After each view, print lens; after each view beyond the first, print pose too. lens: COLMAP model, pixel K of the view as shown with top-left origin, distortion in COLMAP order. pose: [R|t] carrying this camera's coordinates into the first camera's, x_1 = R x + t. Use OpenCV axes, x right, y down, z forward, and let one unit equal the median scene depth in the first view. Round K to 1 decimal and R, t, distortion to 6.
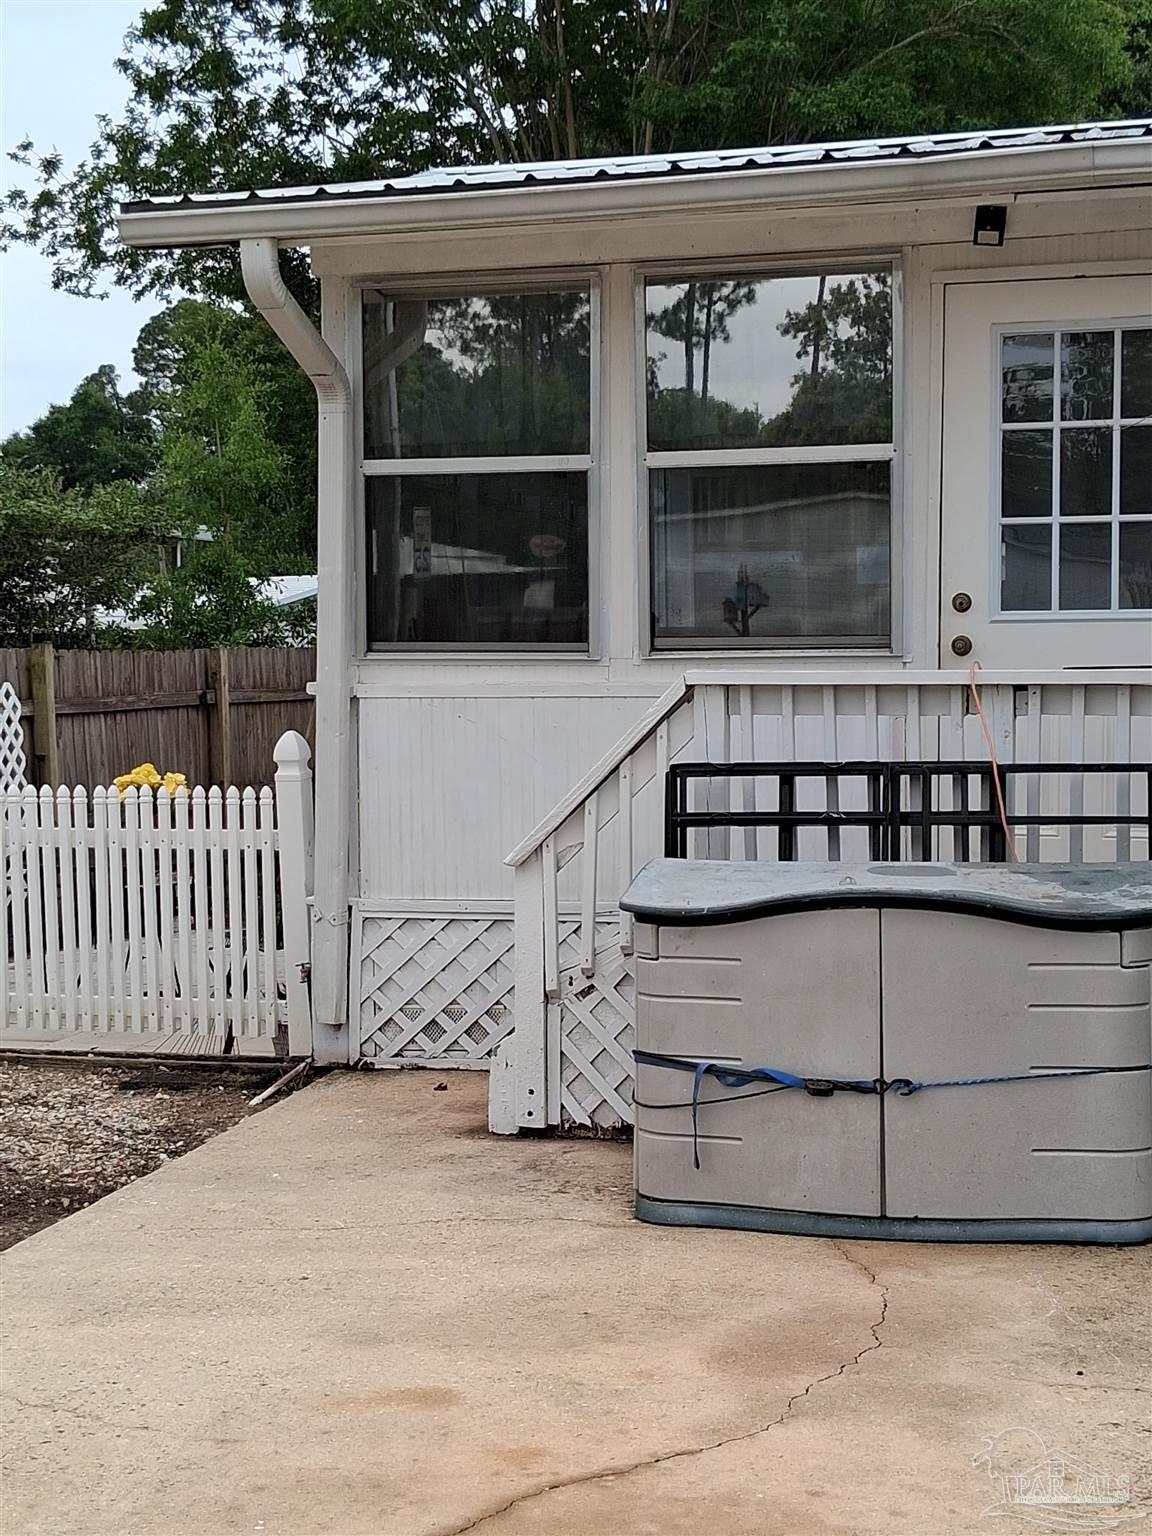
lens RADIAL K [[1293.4, 0, 576.0], [0, 1293.4, 762.6], [0, 0, 1]] dist [0.058627, 0.003523]
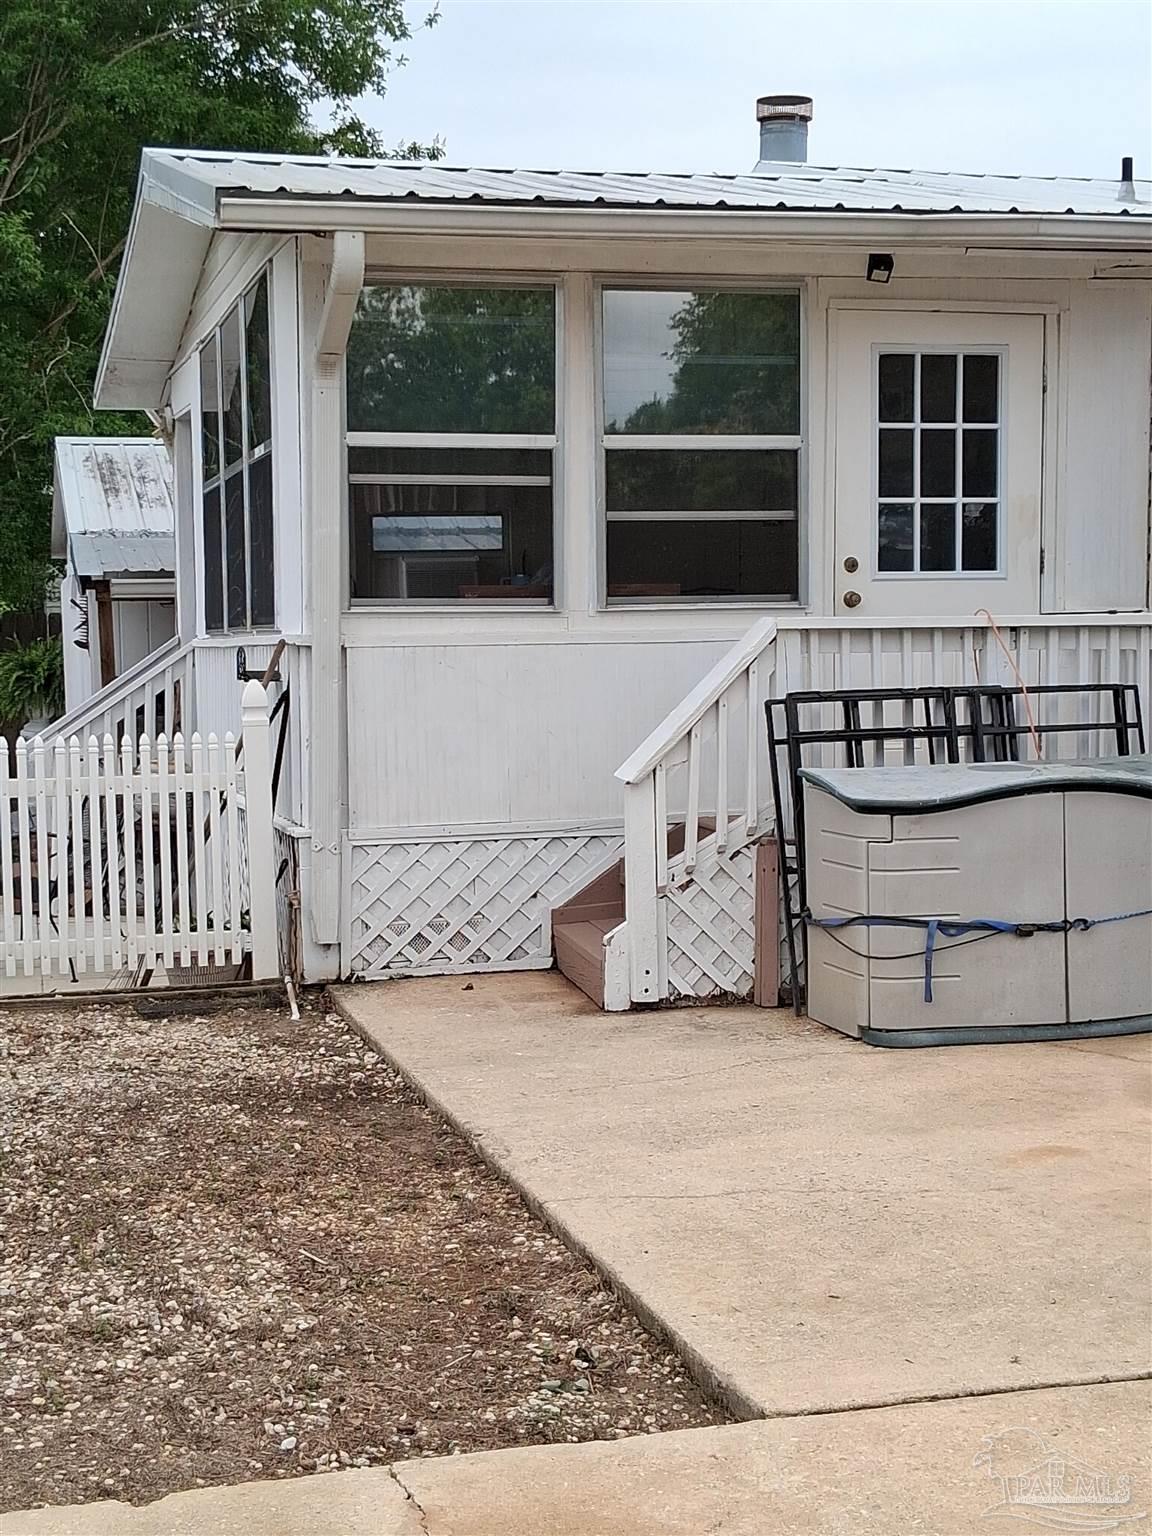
lens RADIAL K [[1156.5, 0, 574.5], [0, 1156.5, 726.4], [0, 0, 1]] dist [0.037092, -0.007055]
pose [[0.961014, -0.031017, 0.274756, -0.377497], [0.027155, 0.999472, 0.017847, 0.007373], [-0.275165, -0.009690, 0.961348, -0.000876]]
